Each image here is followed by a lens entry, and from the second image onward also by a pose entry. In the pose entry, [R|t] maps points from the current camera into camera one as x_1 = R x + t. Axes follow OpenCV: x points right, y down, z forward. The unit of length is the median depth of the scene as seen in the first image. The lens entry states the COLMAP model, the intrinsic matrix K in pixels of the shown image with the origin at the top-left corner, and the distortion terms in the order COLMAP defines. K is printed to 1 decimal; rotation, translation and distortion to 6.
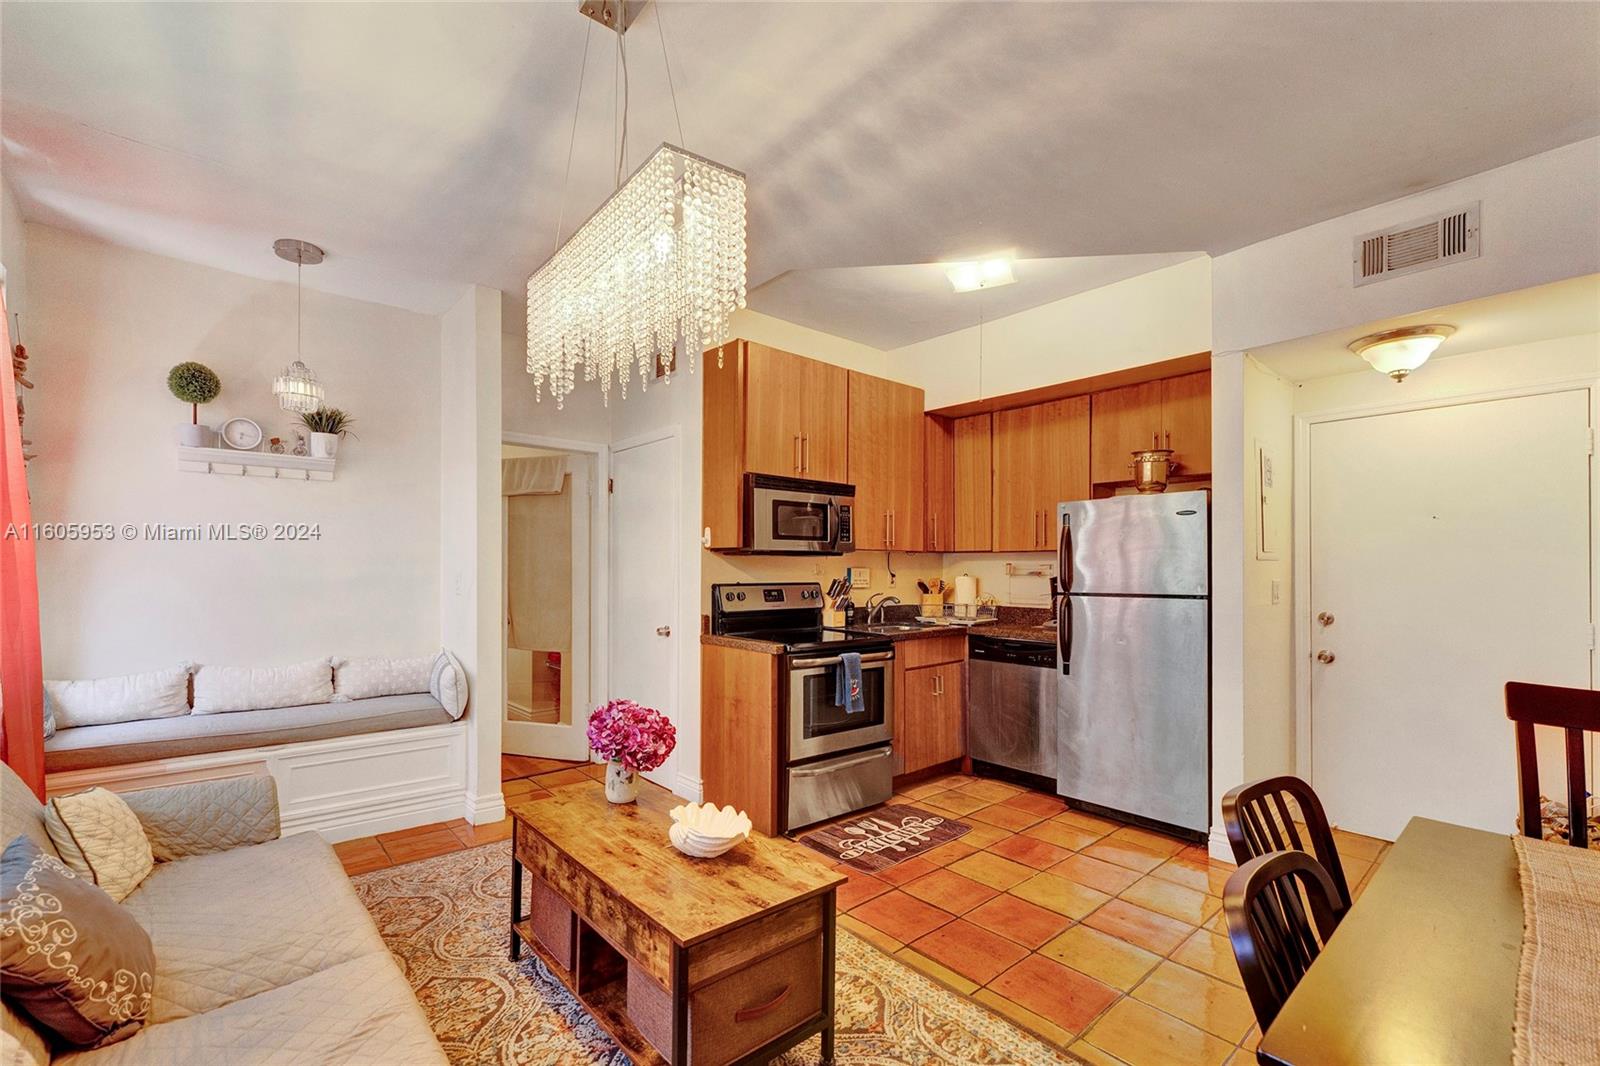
lens RADIAL K [[687.3, 0, 775.9], [0, 687.3, 562.2], [0, 0, 1]] dist [0.001262, -0.000168]
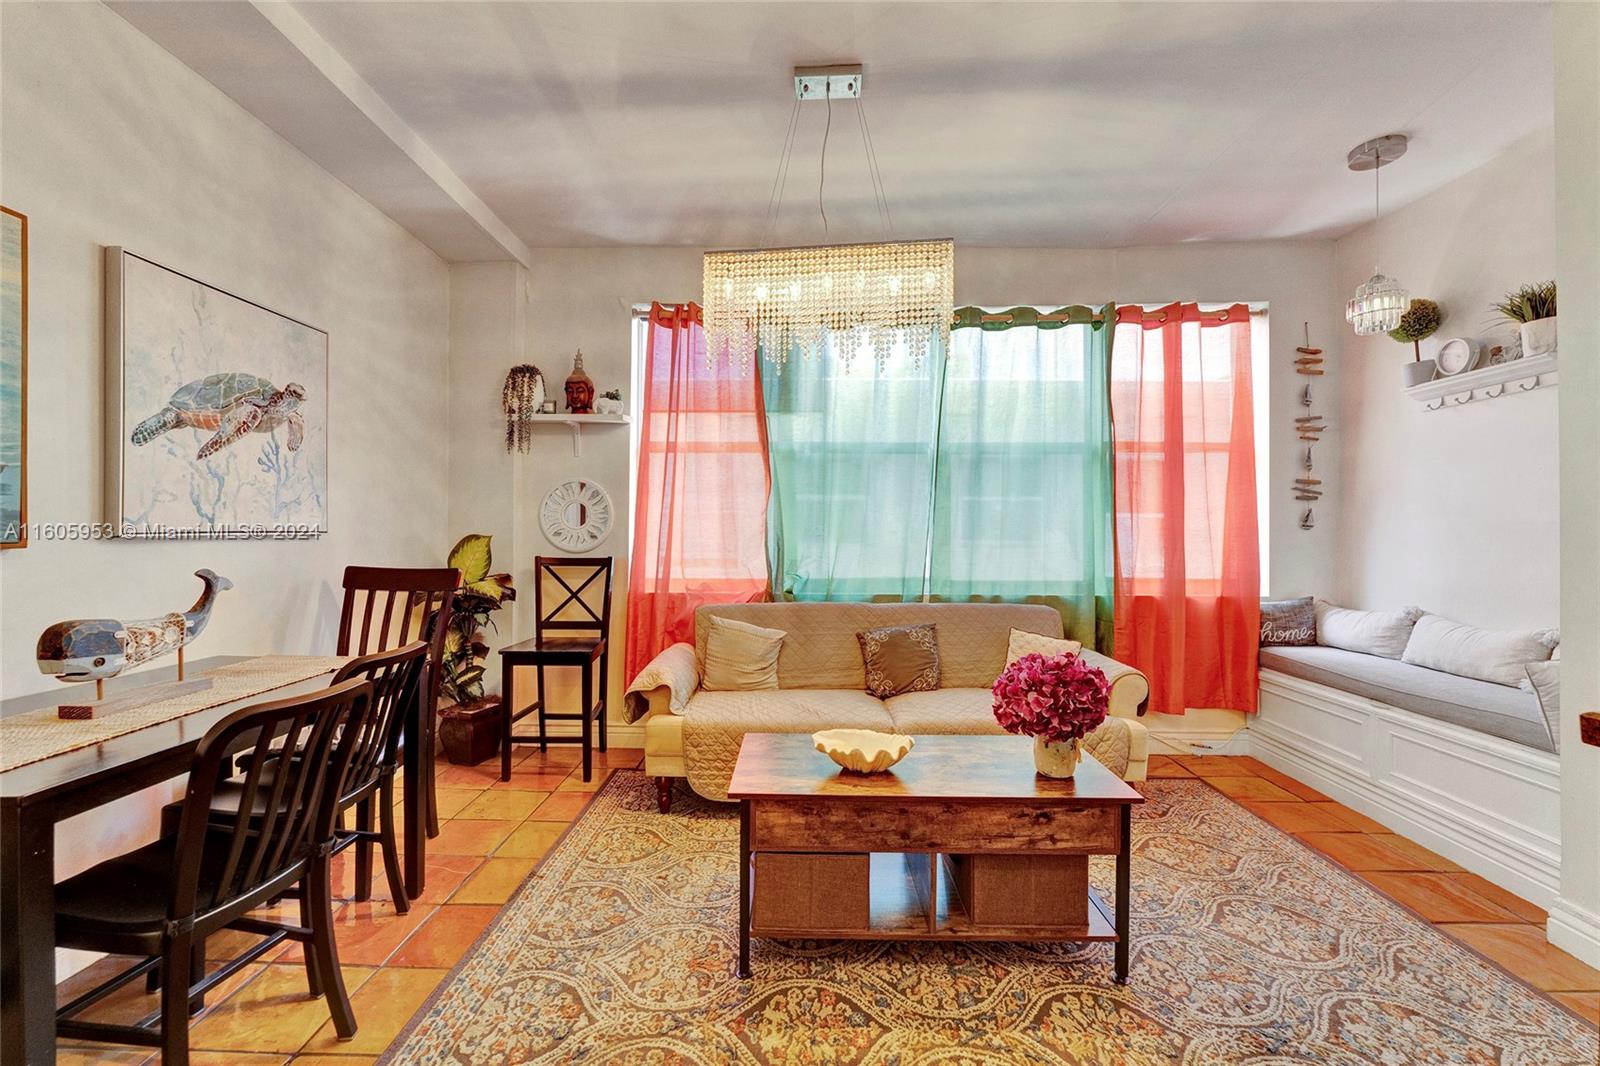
lens RADIAL K [[664.3, 0, 792.6], [0, 664.3, 534.9], [0, 0, 1]] dist [-0.000189, -0.003522]
pose [[-0.662176, -0.009382, -0.749290, 0.361897], [-0.000749, 0.999929, -0.011859, 0.044108], [0.749348, -0.007291, -0.662136, 0.805772]]
